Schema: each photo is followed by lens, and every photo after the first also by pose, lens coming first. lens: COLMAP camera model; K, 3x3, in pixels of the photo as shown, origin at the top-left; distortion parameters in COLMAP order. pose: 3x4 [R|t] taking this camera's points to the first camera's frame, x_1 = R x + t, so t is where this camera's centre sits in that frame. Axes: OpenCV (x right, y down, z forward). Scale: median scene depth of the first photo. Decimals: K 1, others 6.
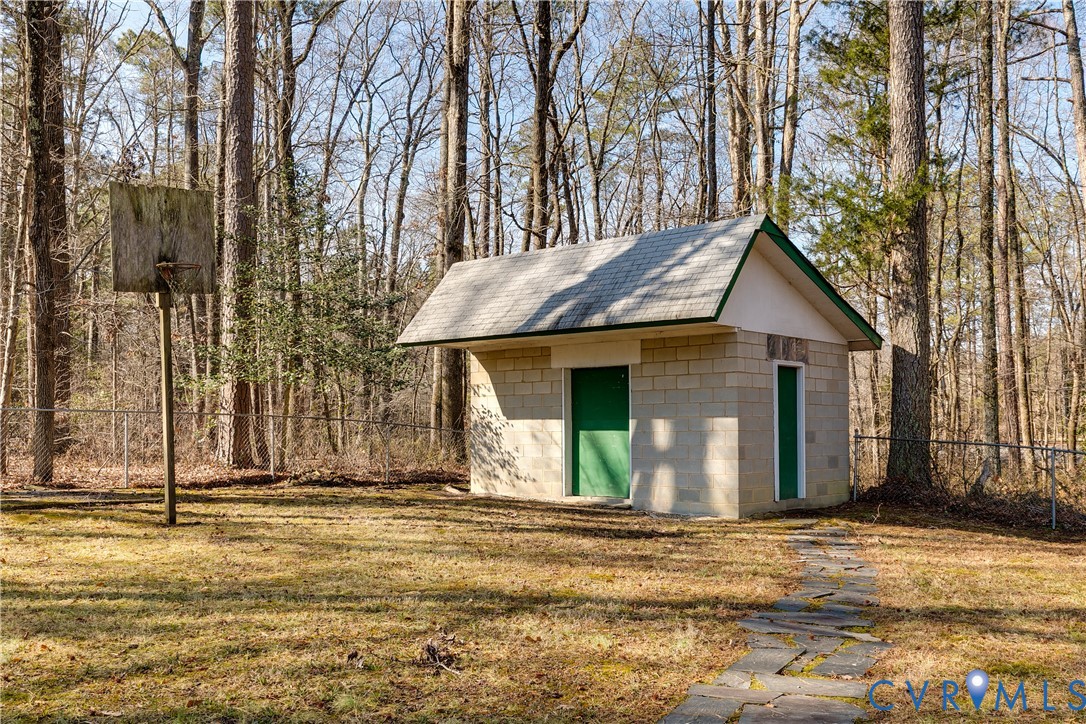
lens RADIAL K [[1077.8, 0, 543.0], [0, 1077.8, 362.0], [0, 0, 1]] dist [-0.011956, -0.004188]
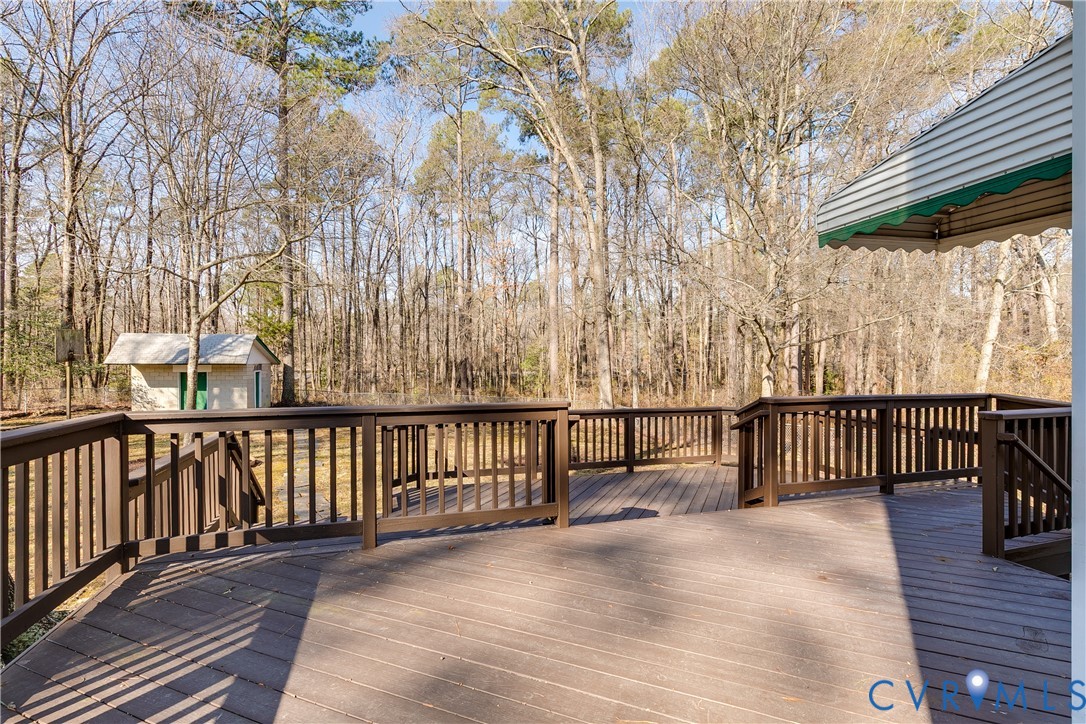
lens RADIAL K [[496.9, 0, 543.9], [0, 496.9, 365.9], [0, 0, 1]] dist [-0.001880, -0.001369]
pose [[0.614276, -0.015676, 0.788935, -0.473171], [-0.052406, 0.996785, 0.060610, -0.157659], [-0.787349, -0.078577, 0.611480, -0.751643]]
